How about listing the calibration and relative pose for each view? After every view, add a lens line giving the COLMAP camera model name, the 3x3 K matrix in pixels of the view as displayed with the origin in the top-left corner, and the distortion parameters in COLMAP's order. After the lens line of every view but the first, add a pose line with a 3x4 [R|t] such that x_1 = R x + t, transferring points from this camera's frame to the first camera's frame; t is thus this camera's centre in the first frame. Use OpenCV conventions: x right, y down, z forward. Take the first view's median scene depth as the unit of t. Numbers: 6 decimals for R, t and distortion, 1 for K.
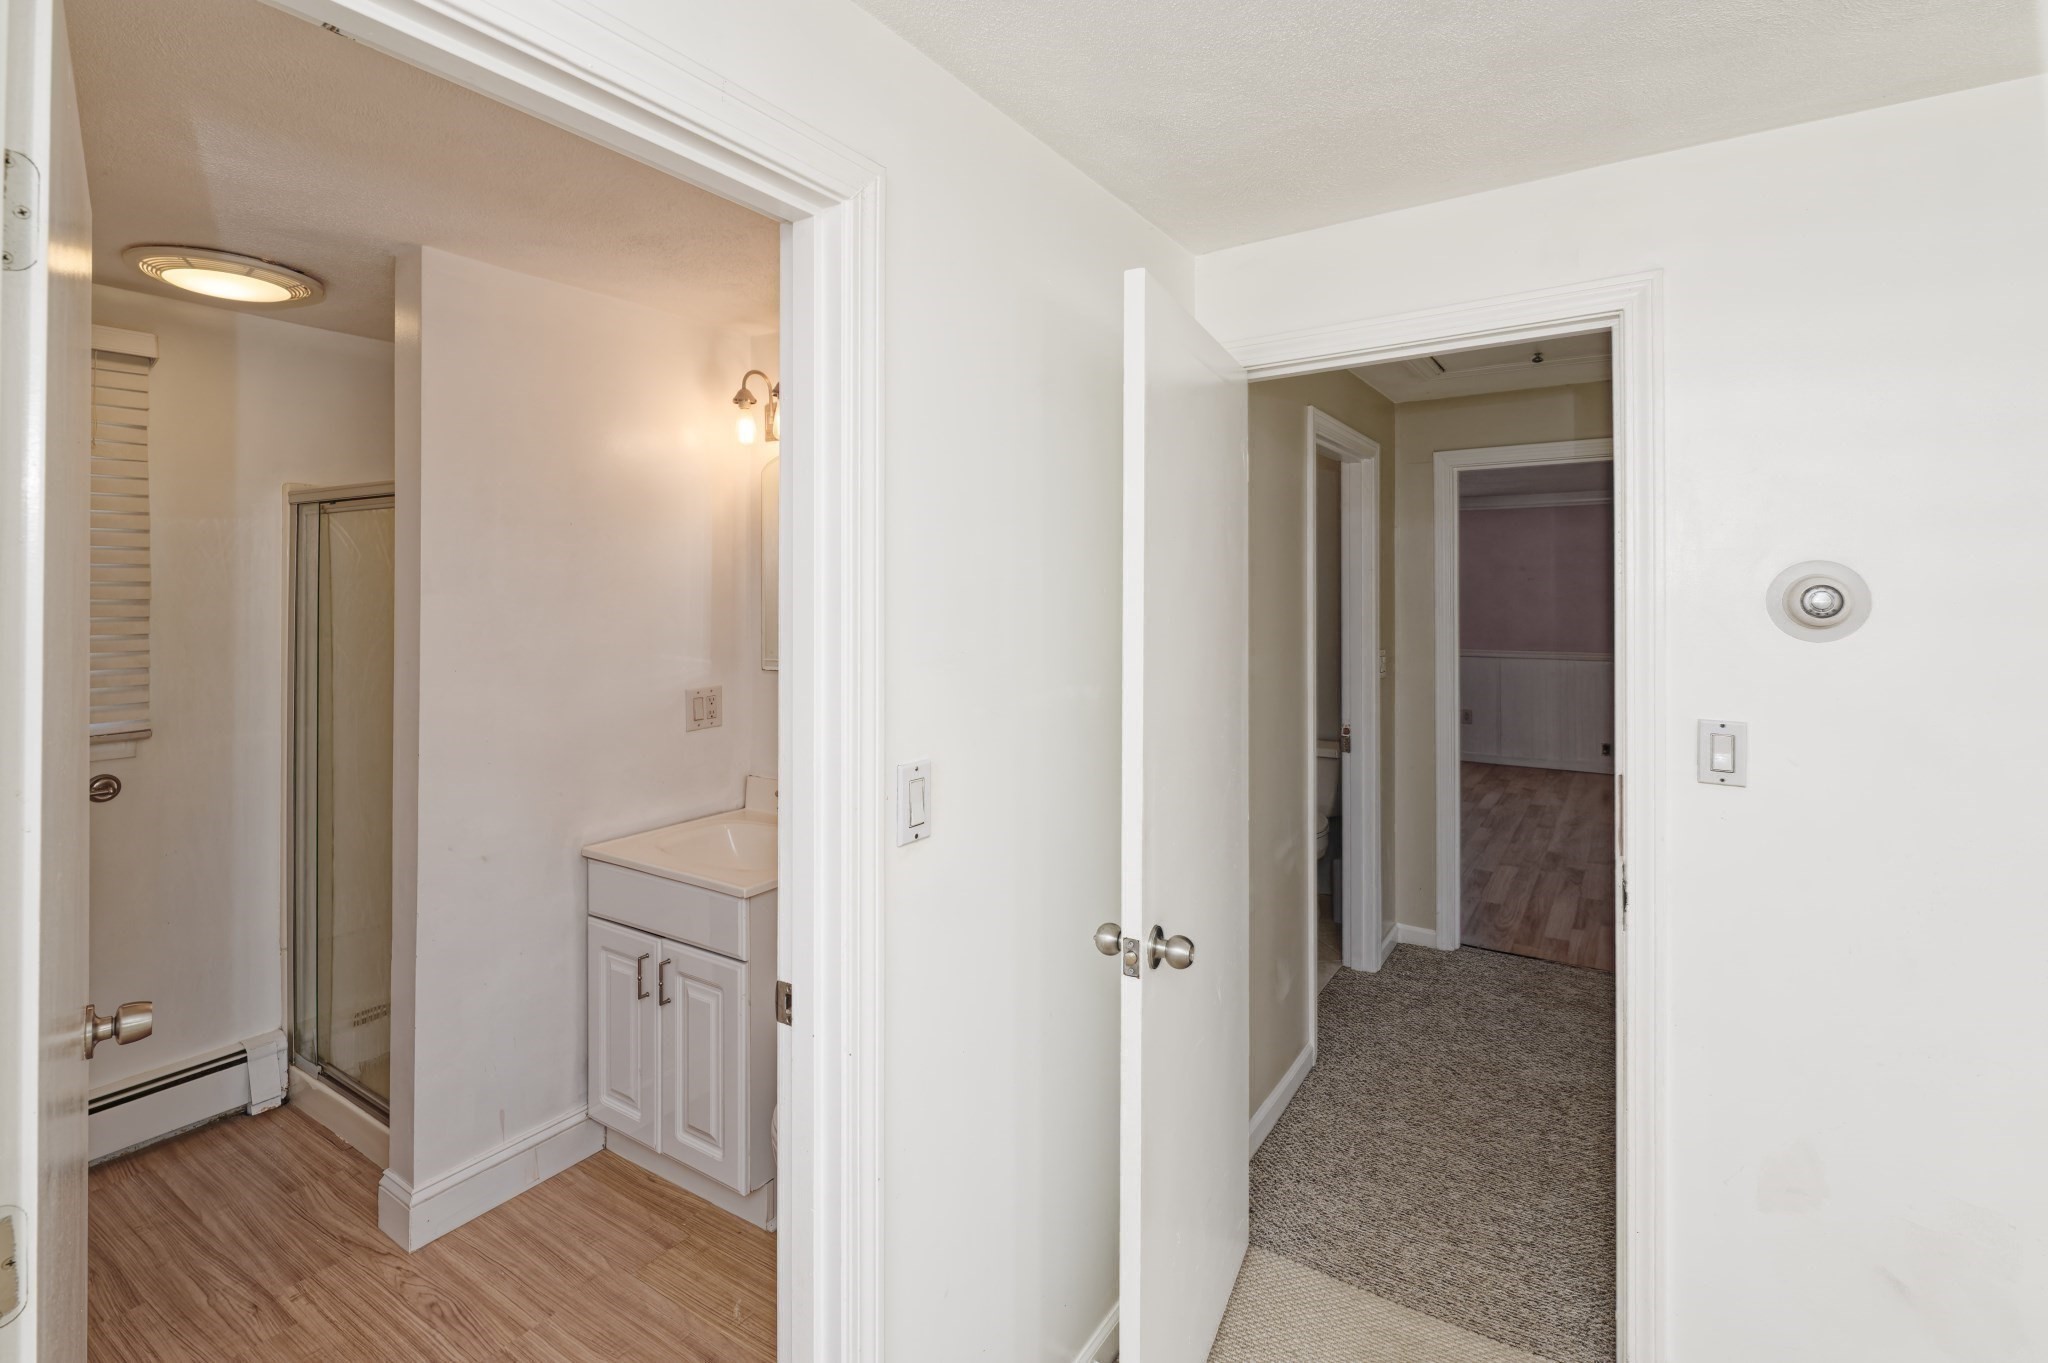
lens RADIAL K [[947.9, 0, 1020.5], [0, 947.9, 593.1], [0, 0, 1]] dist [0.000613, 0.000013]
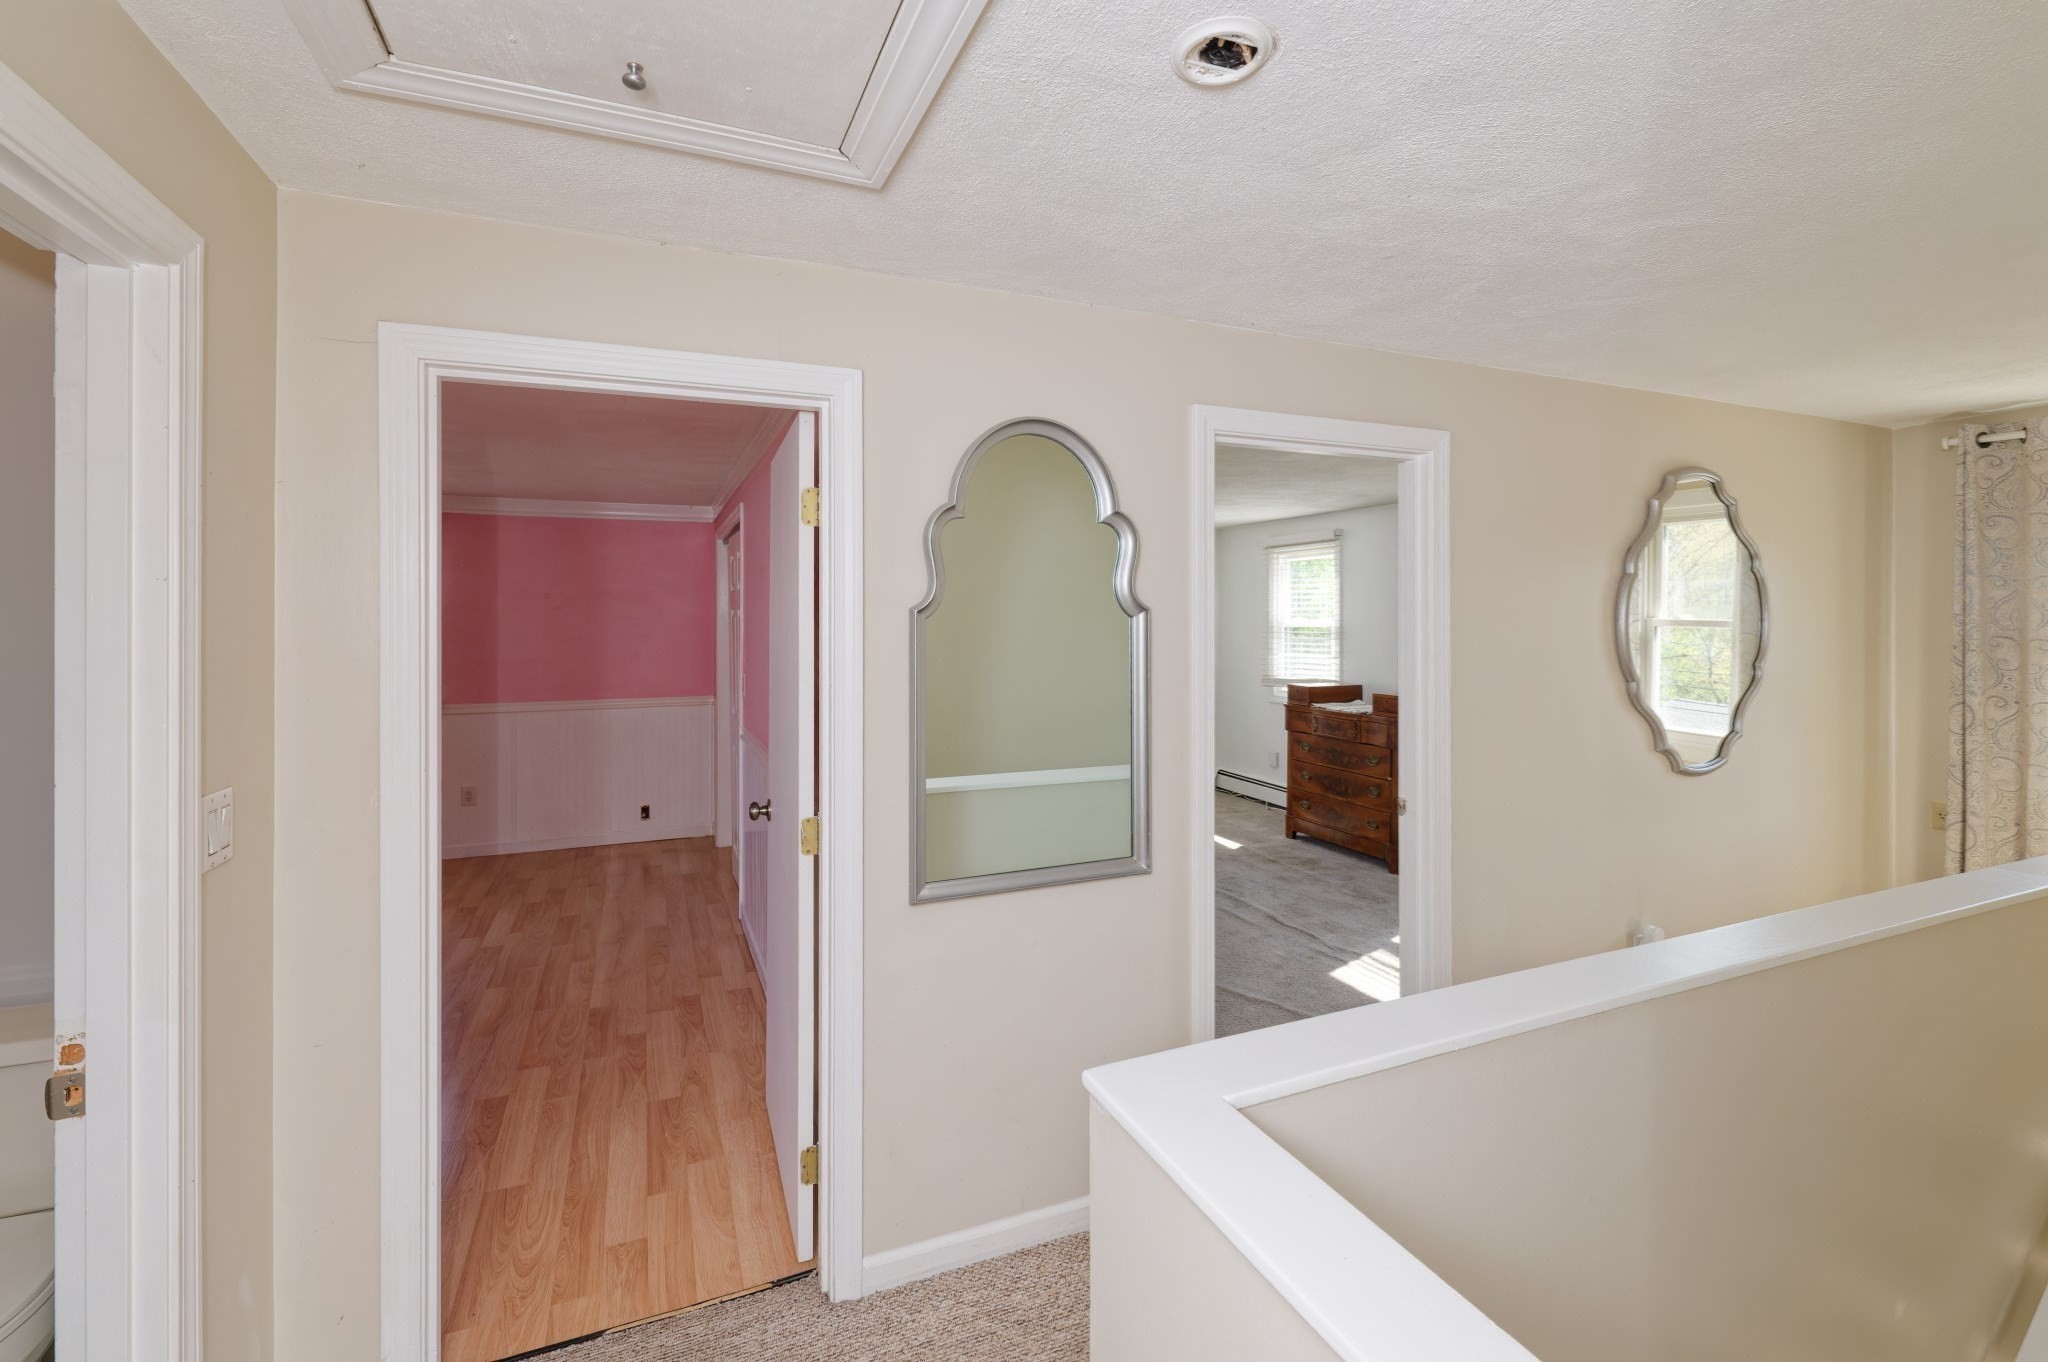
lens RADIAL K [[884.3, 0, 1007.6], [0, 884.3, 618.2], [0, 0, 1]] dist [-0.000543, -0.000141]
pose [[0.555636, 0.001521, 0.831424, 0.194732], [-0.005046, 0.999986, 0.001543, -0.008425], [-0.831410, -0.005053, 0.555636, 0.399043]]
